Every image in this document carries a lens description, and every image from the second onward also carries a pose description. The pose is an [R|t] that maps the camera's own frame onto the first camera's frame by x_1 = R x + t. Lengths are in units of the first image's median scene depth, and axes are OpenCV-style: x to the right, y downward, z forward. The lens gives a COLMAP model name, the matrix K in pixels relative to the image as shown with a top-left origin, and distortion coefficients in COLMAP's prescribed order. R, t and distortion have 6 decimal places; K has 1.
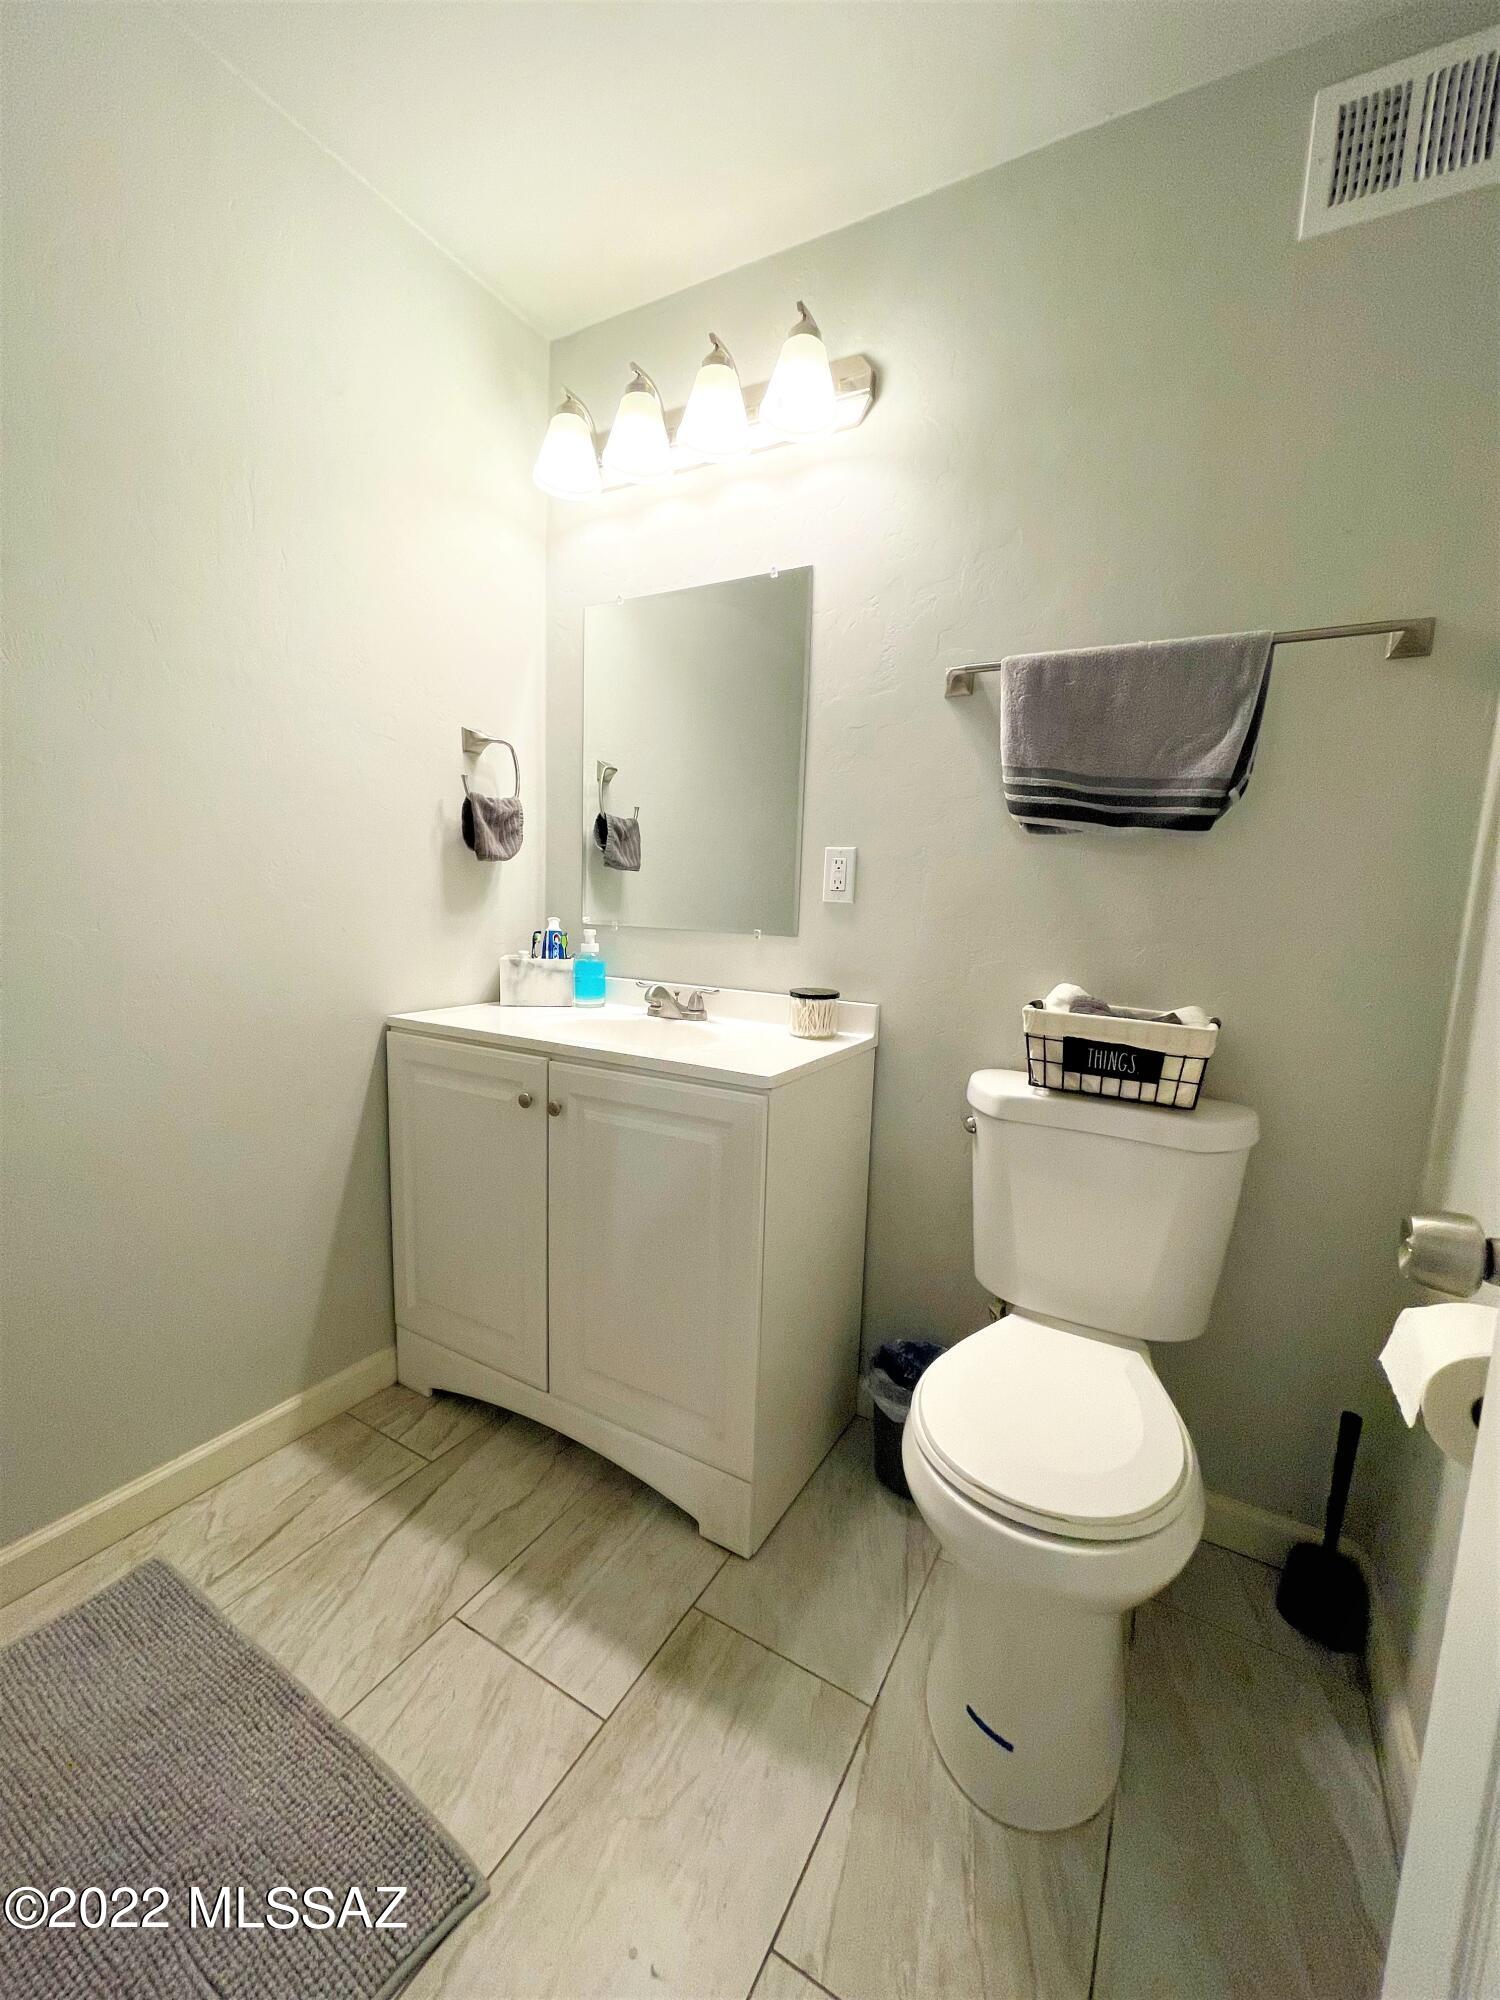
lens RADIAL K [[802.8, 0, 748.1], [0, 802.8, 1000.8], [0, 0, 1]] dist [-0.000056, 0.000016]
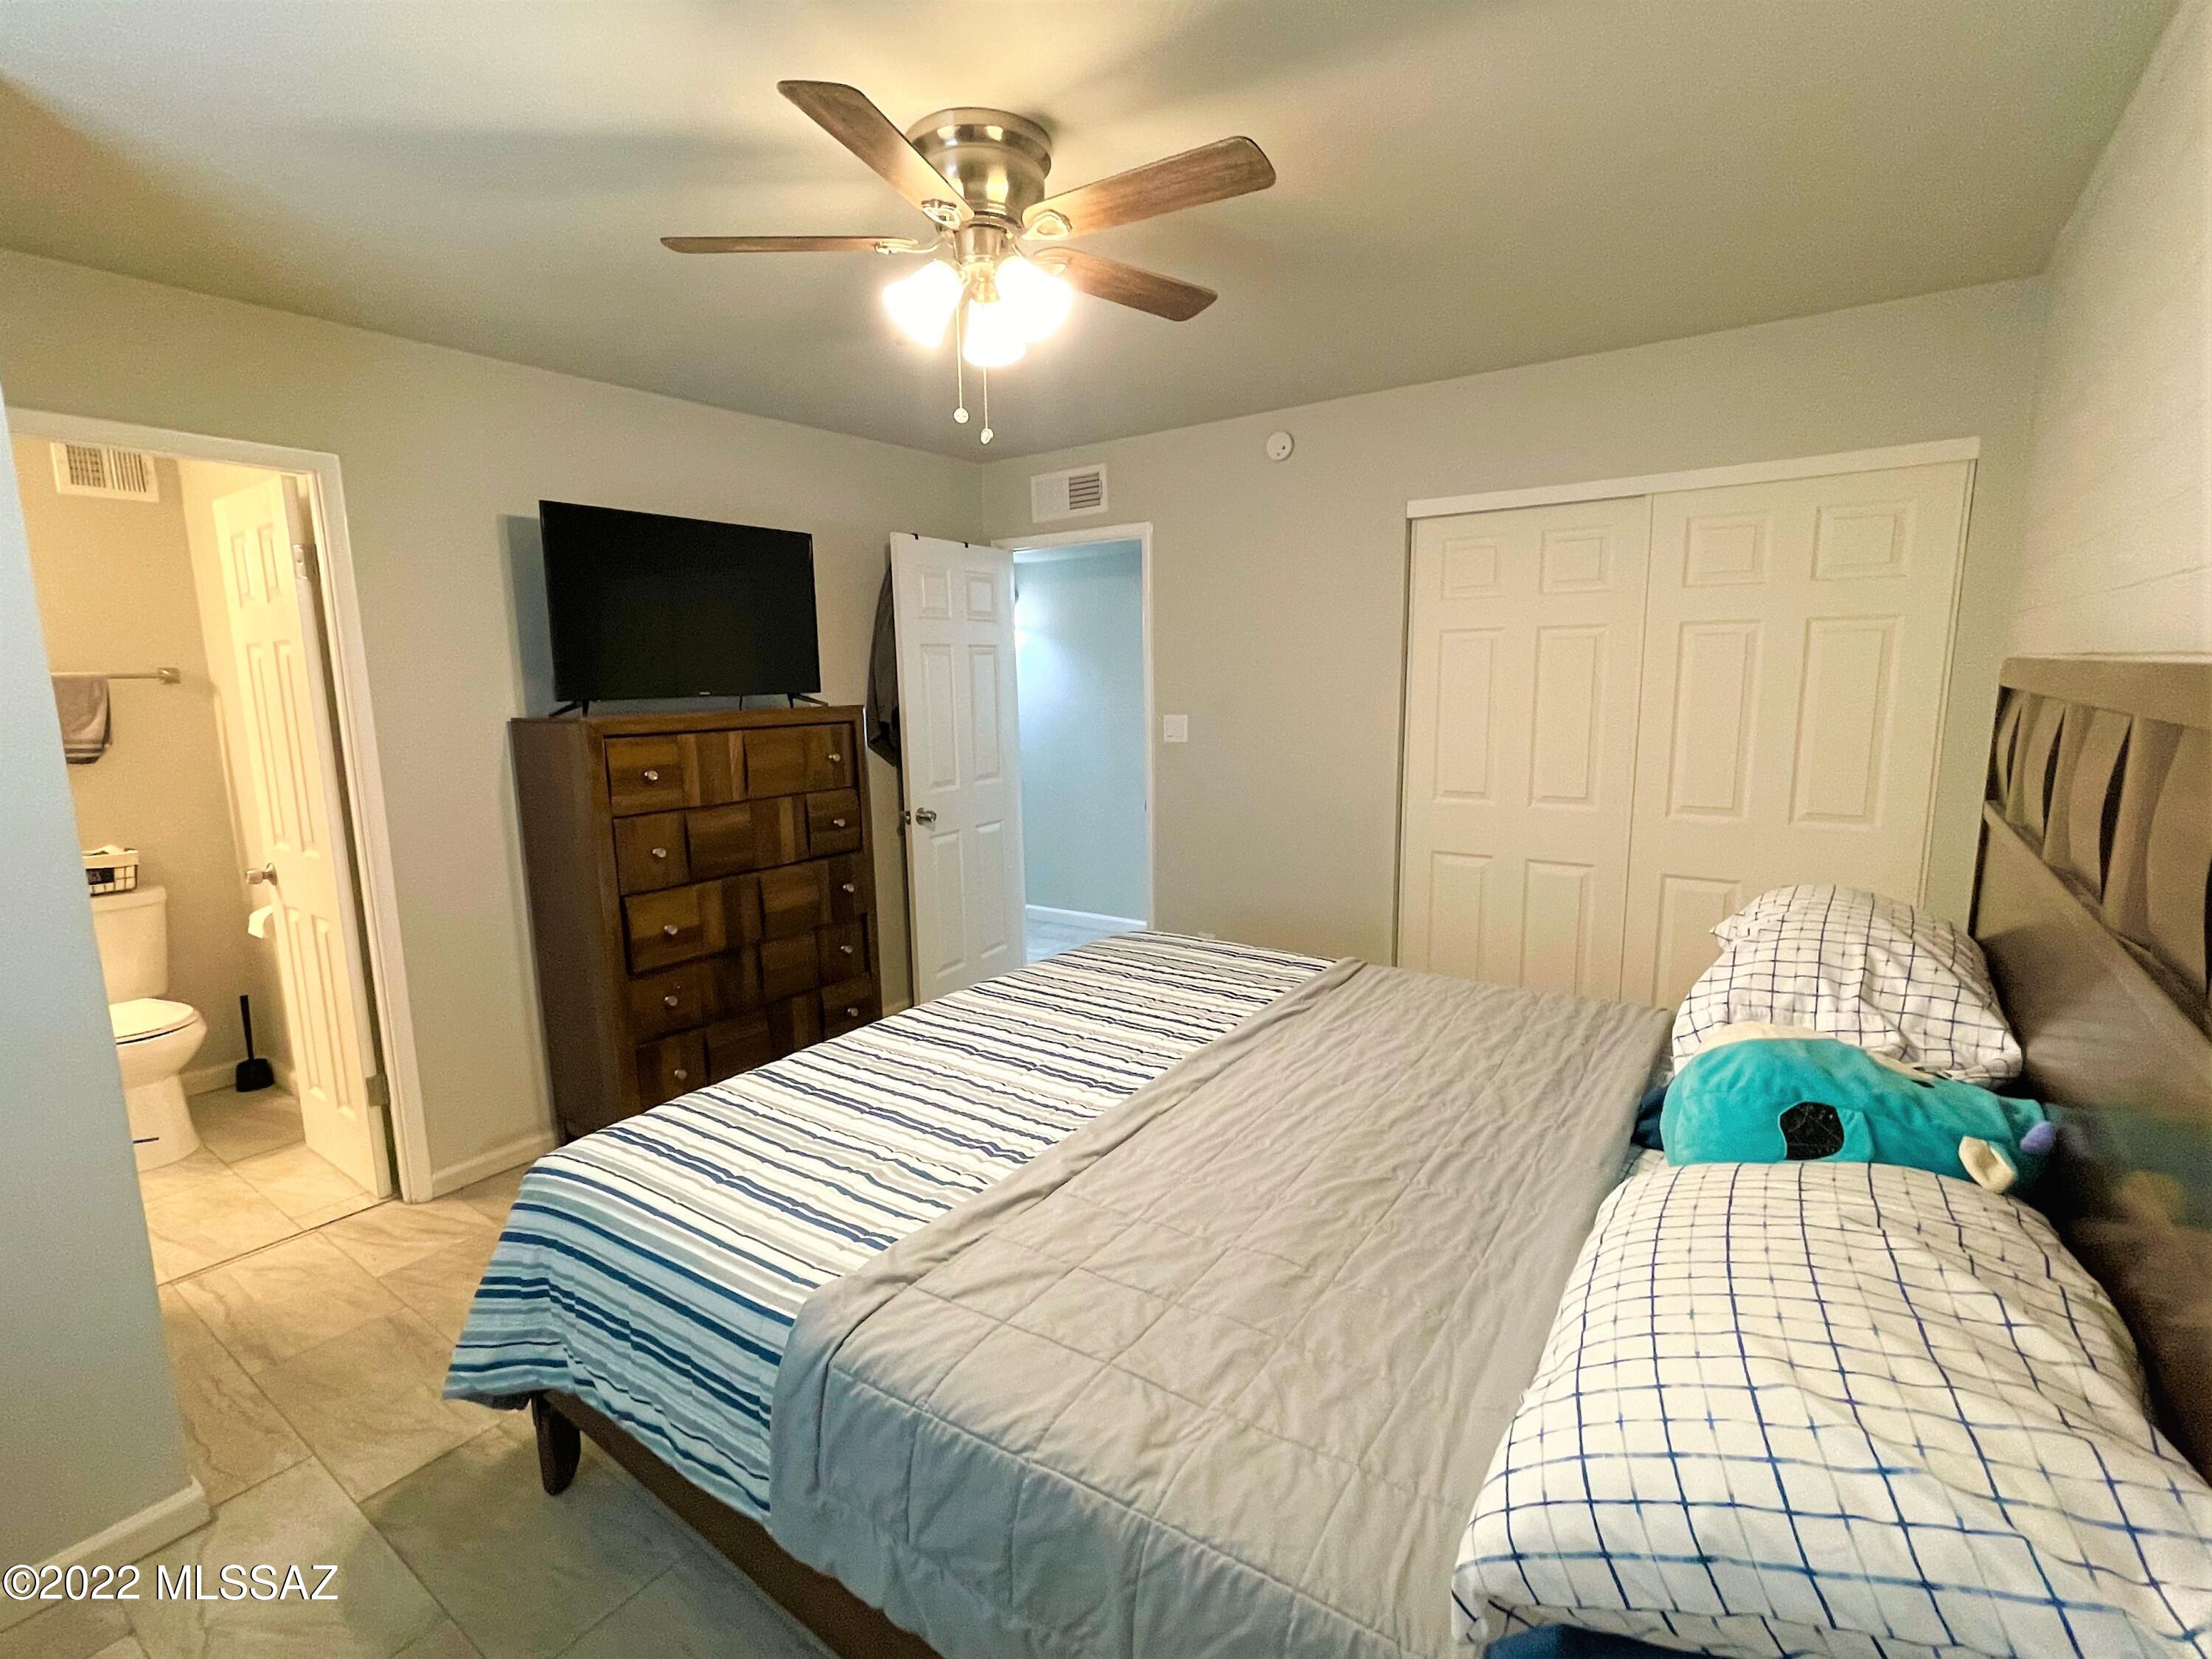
lens RADIAL K [[1006.1, 0, 1104.9], [0, 1006.1, 826.1], [0, 0, 1]] dist [-0.001151, -0.000056]
pose [[0.101160, -0.194607, 0.975651, -1.835802], [0.148385, 0.972664, 0.178626, -0.131219], [-0.983742, 0.126702, 0.127272, -1.995344]]
